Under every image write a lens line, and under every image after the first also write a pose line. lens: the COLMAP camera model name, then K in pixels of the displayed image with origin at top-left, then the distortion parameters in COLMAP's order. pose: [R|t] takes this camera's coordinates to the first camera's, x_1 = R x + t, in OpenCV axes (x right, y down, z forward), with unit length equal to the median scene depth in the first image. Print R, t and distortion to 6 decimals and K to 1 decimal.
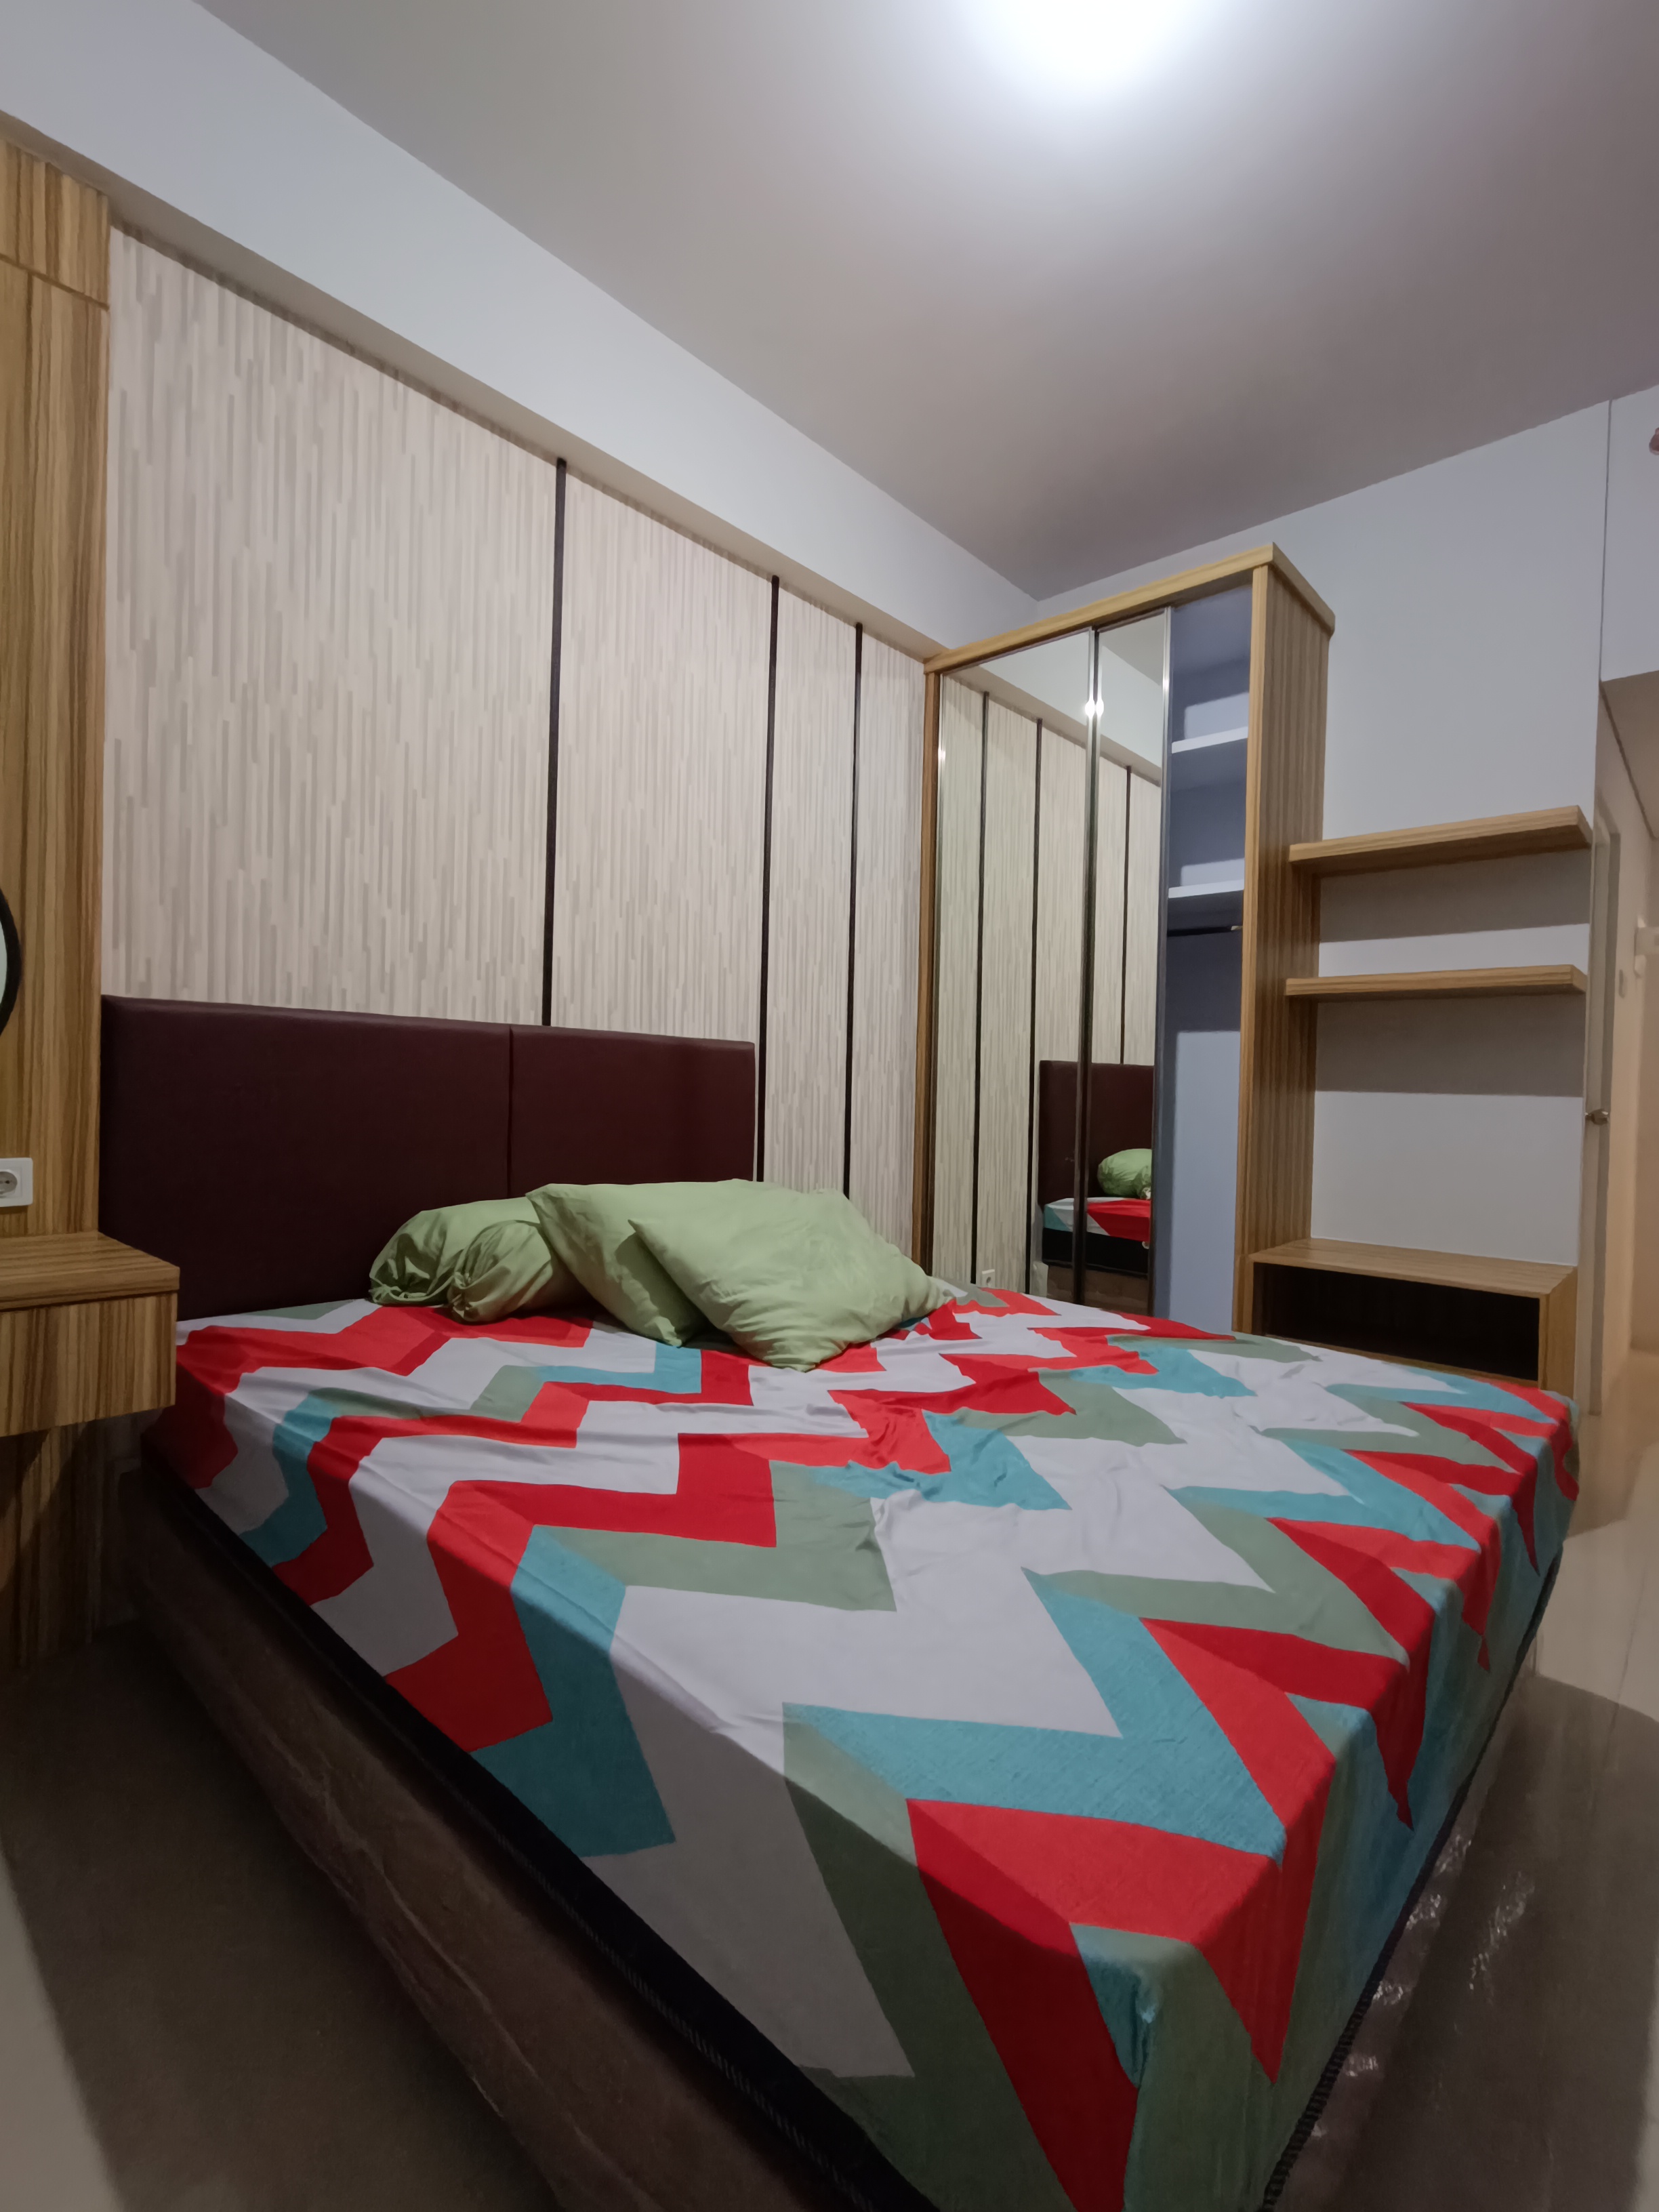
lens RADIAL K [[998.4, 0, 831.3], [0, 998.4, 1107.9], [0, 0, 1]] dist [-0.017244, 0.008193]
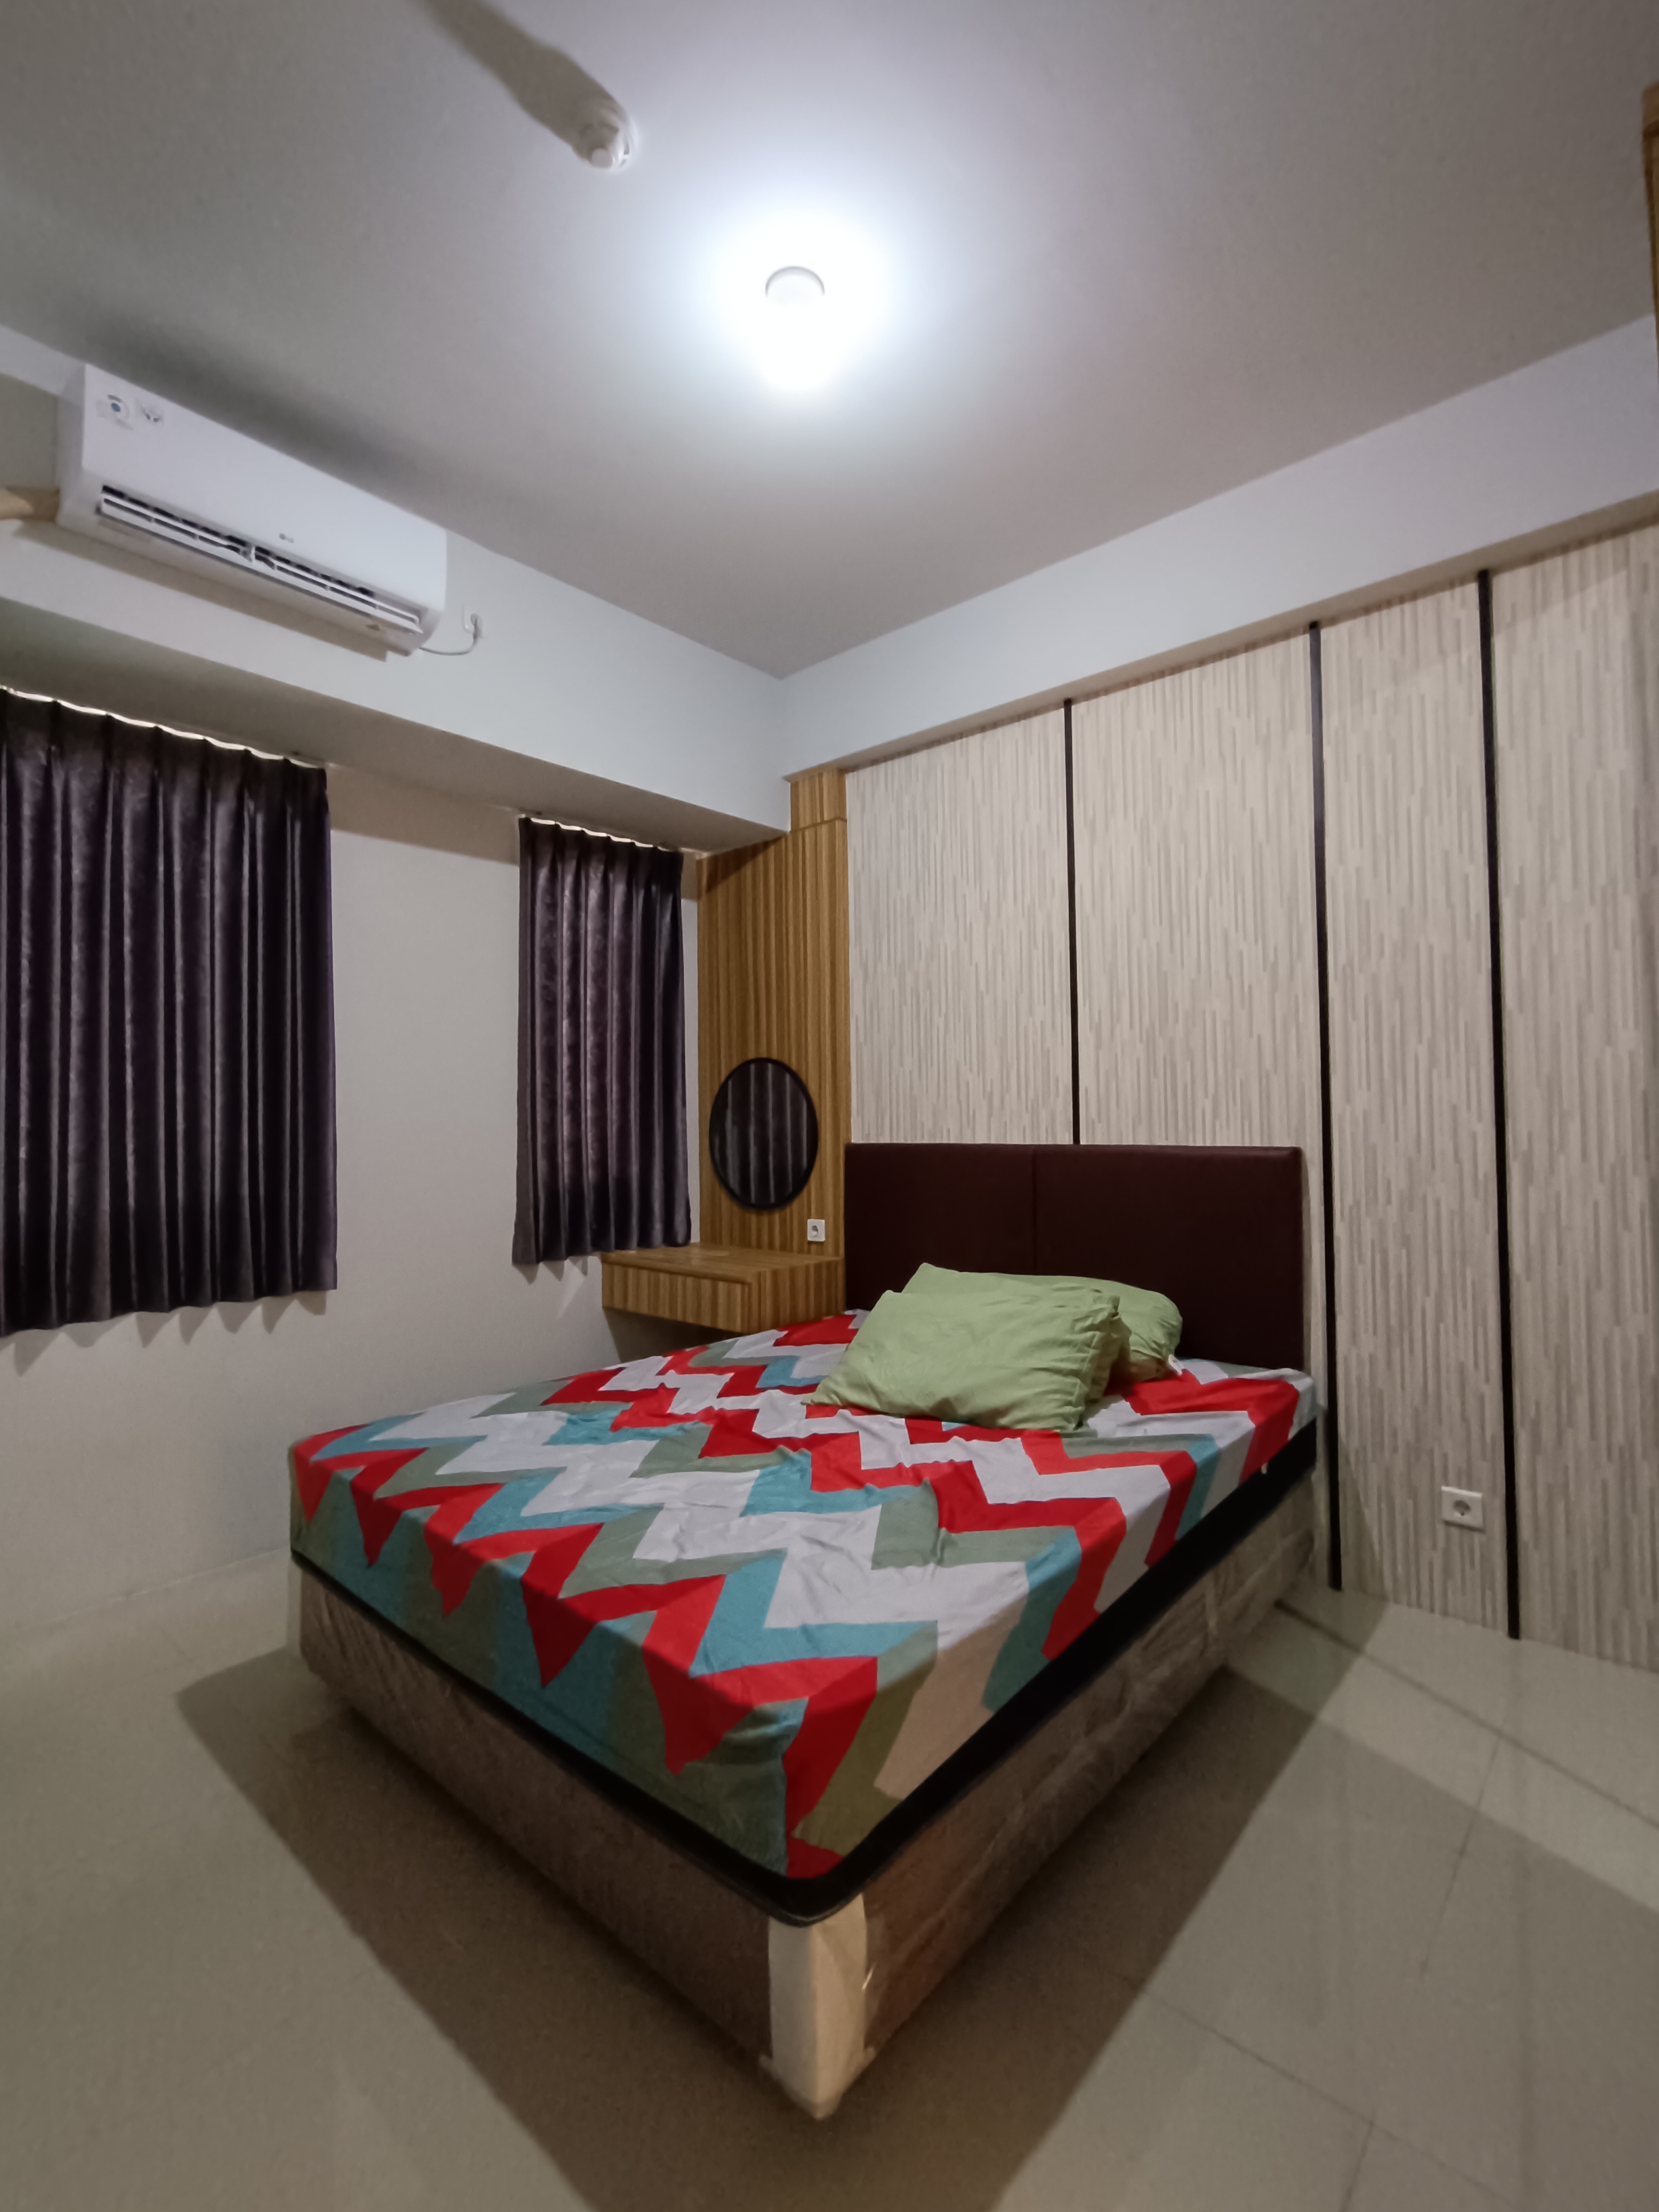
lens RADIAL K [[998.4, 0, 839.8], [0, 998.4, 1108.0], [0, 0, 1]] dist [-0.017244, 0.008193]
pose [[0.028076, -0.041467, -0.998745, 0.982675], [-0.009476, 0.999083, -0.041748, -0.073248], [0.999561, 0.010637, 0.027658, 0.683375]]
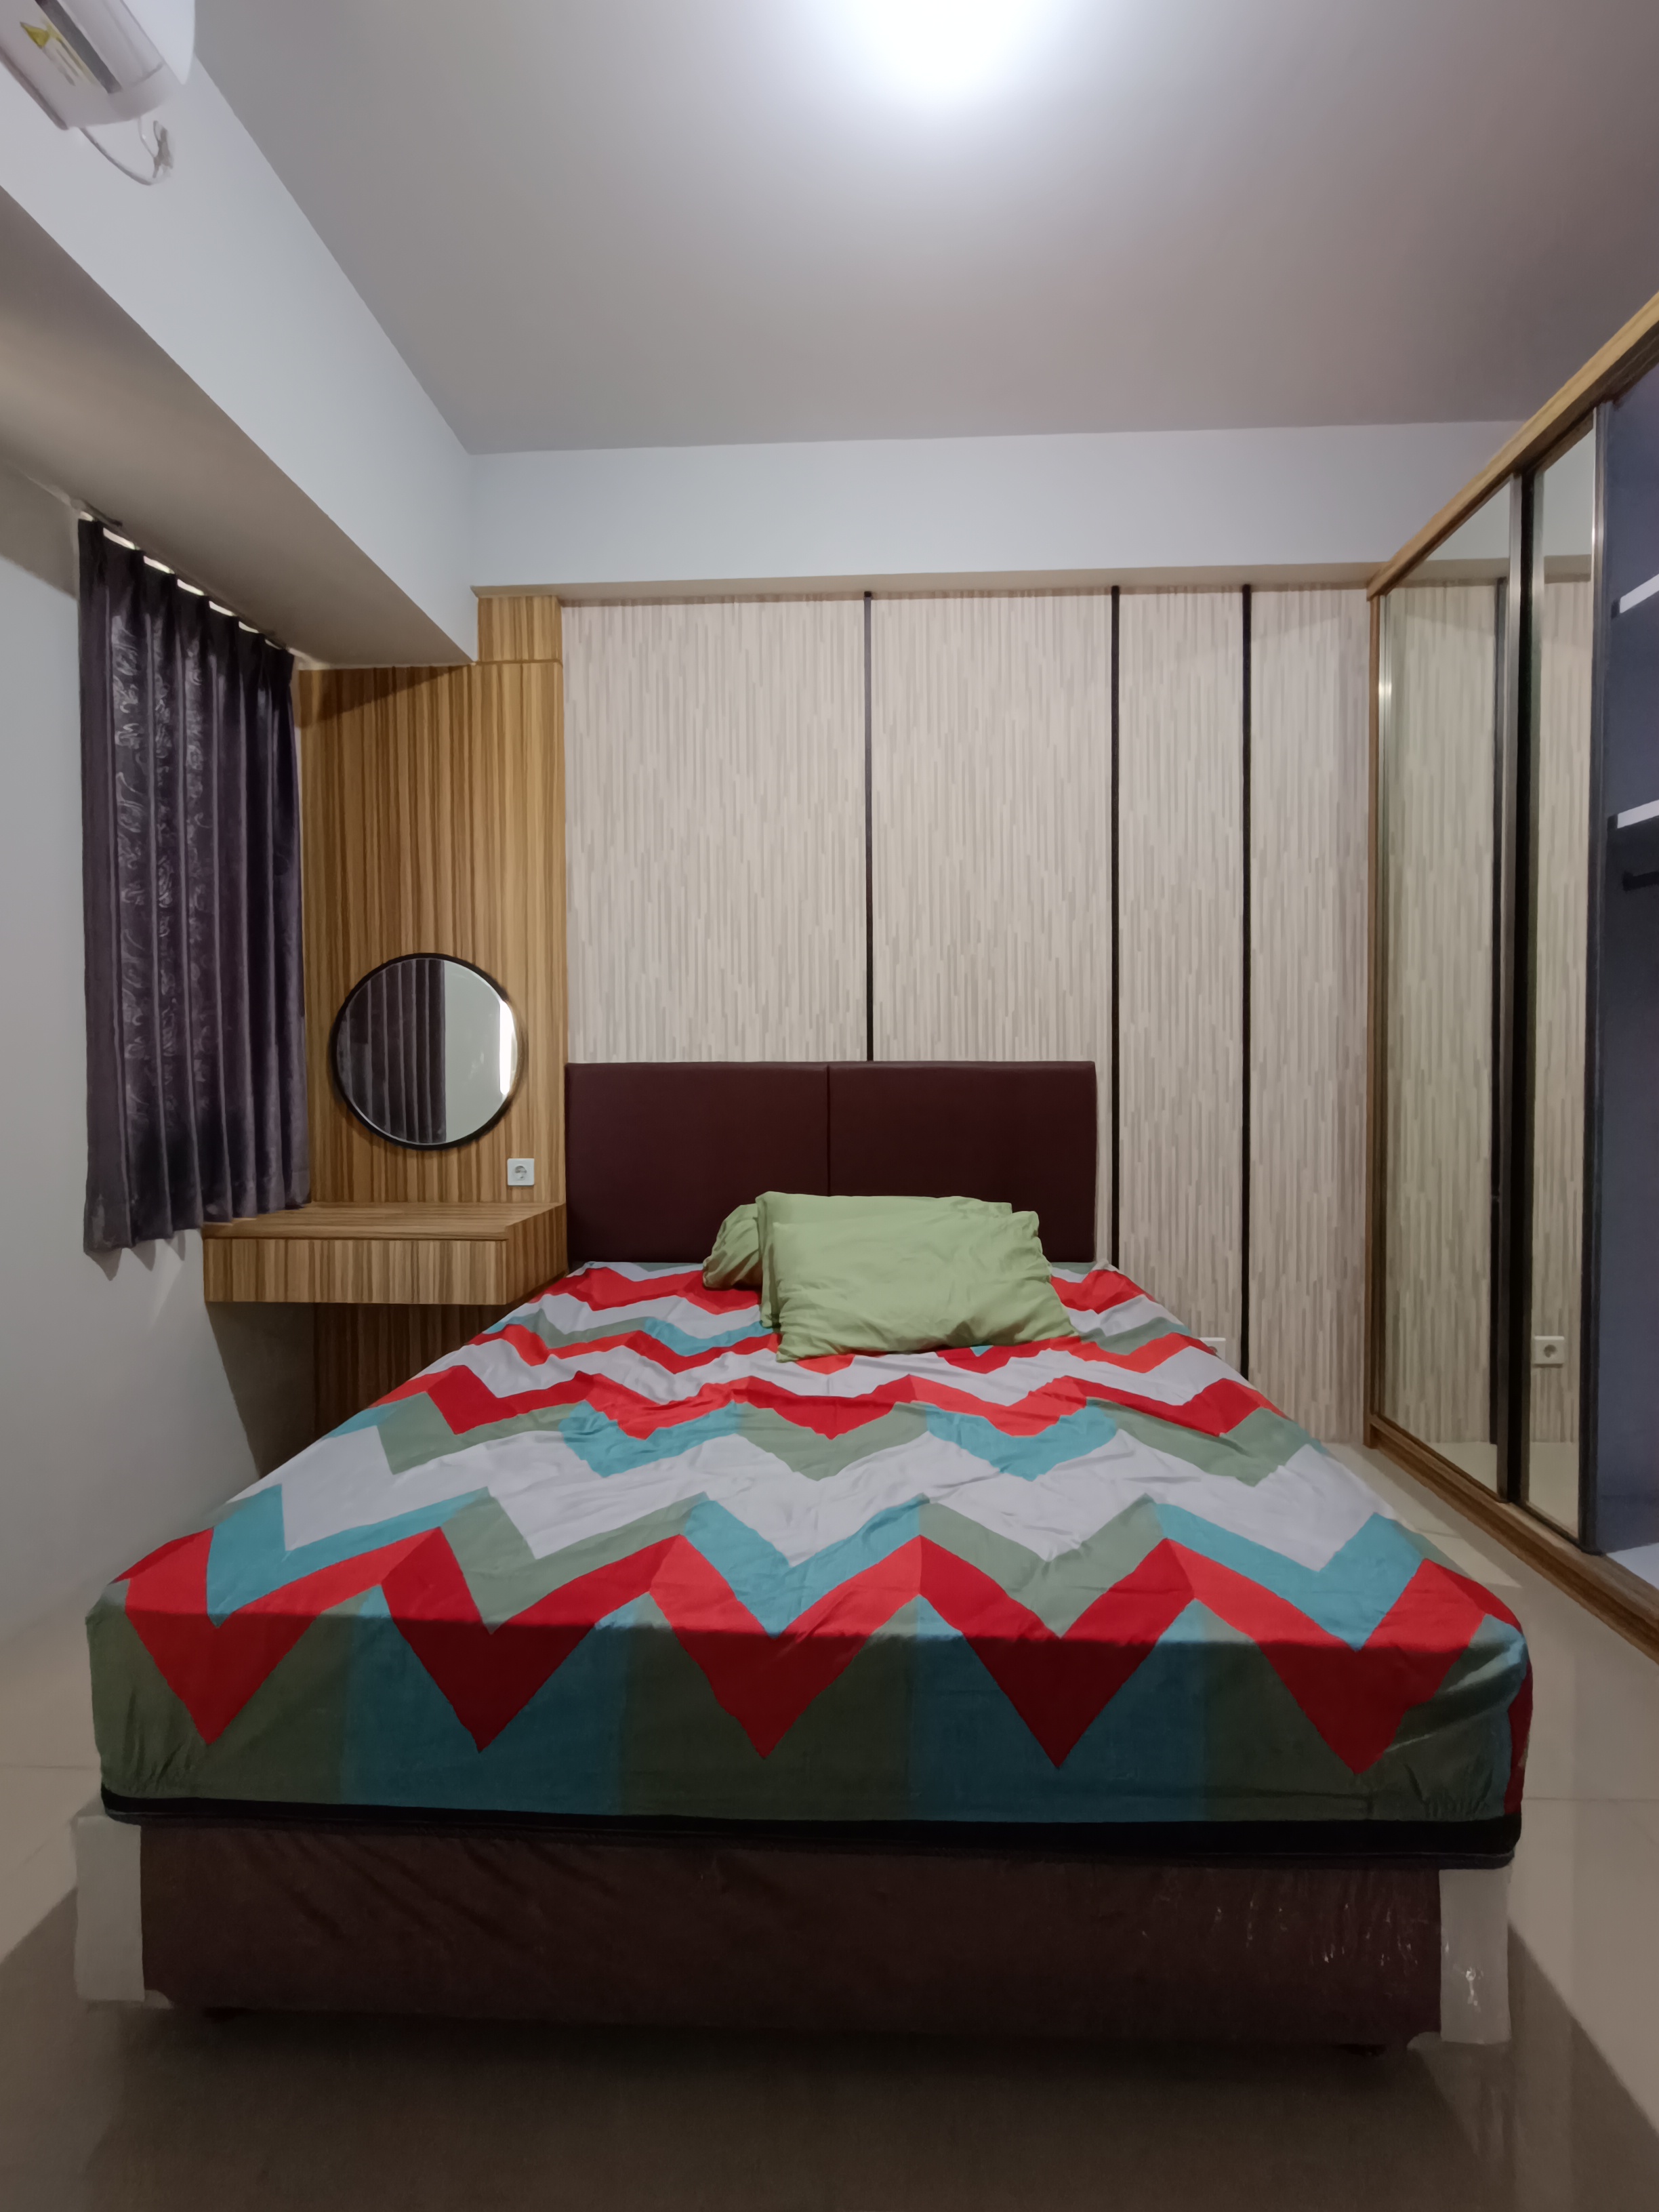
lens RADIAL K [[998.4, 0, 837.8], [0, 998.4, 1104.8], [0, 0, 1]] dist [-0.017244, 0.008193]
pose [[0.645251, -0.003209, -0.763964, 0.633566], [0.006538, 0.999978, 0.001322, -0.030873], [0.763943, -0.005847, 0.645258, 0.188504]]
